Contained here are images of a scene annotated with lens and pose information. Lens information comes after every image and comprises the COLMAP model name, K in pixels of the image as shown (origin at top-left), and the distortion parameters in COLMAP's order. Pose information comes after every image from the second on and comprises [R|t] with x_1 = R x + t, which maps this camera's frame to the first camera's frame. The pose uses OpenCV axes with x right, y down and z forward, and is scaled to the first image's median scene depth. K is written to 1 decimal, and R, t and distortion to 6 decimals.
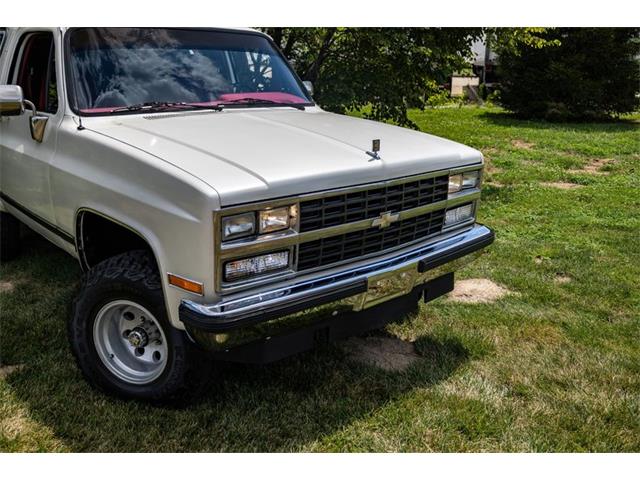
lens RADIAL K [[593.9, 0, 317.2], [0, 593.9, 241.5], [0, 0, 1]] dist [0.020731, 0.015361]
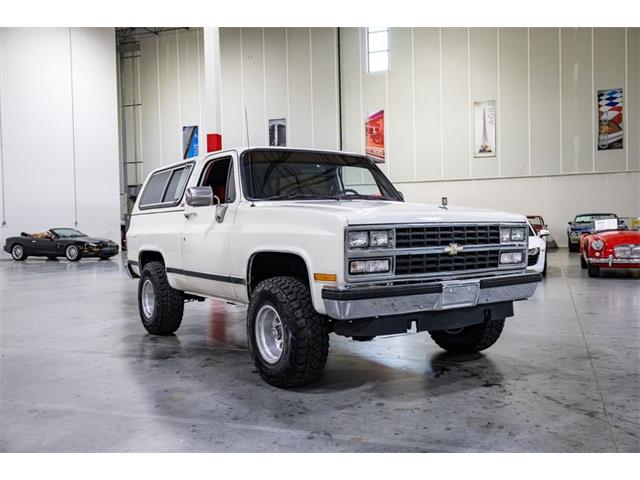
lens RADIAL K [[620.3, 0, 320.0], [0, 620.3, 240.0], [0, 0, 1]] dist [0.024178, 0.015140]
pose [[0.989447, -0.034885, -0.140632, 0.003423], [-0.005358, 0.961111, -0.276110, 0.381063], [0.144795, 0.273950, 0.950782, -0.548403]]
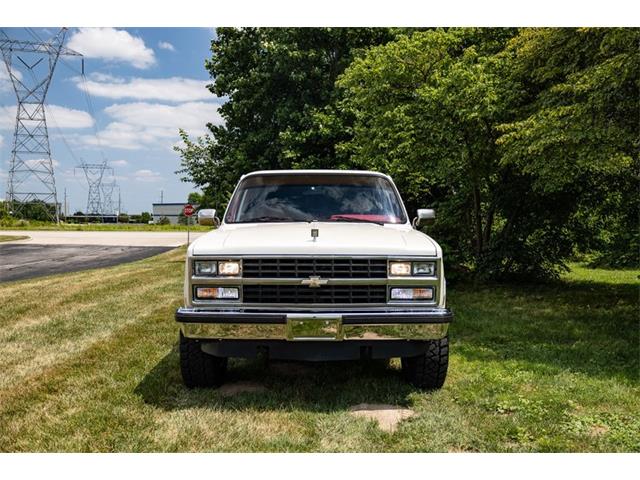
lens RADIAL K [[620.3, 0, 320.0], [0, 620.3, 240.0], [0, 0, 1]] dist [0.024178, 0.015140]
pose [[0.749219, 0.001945, -0.662319, 1.173117], [-0.183984, 0.961250, -0.205301, 0.182734], [0.636255, 0.275671, 0.720545, -0.139706]]
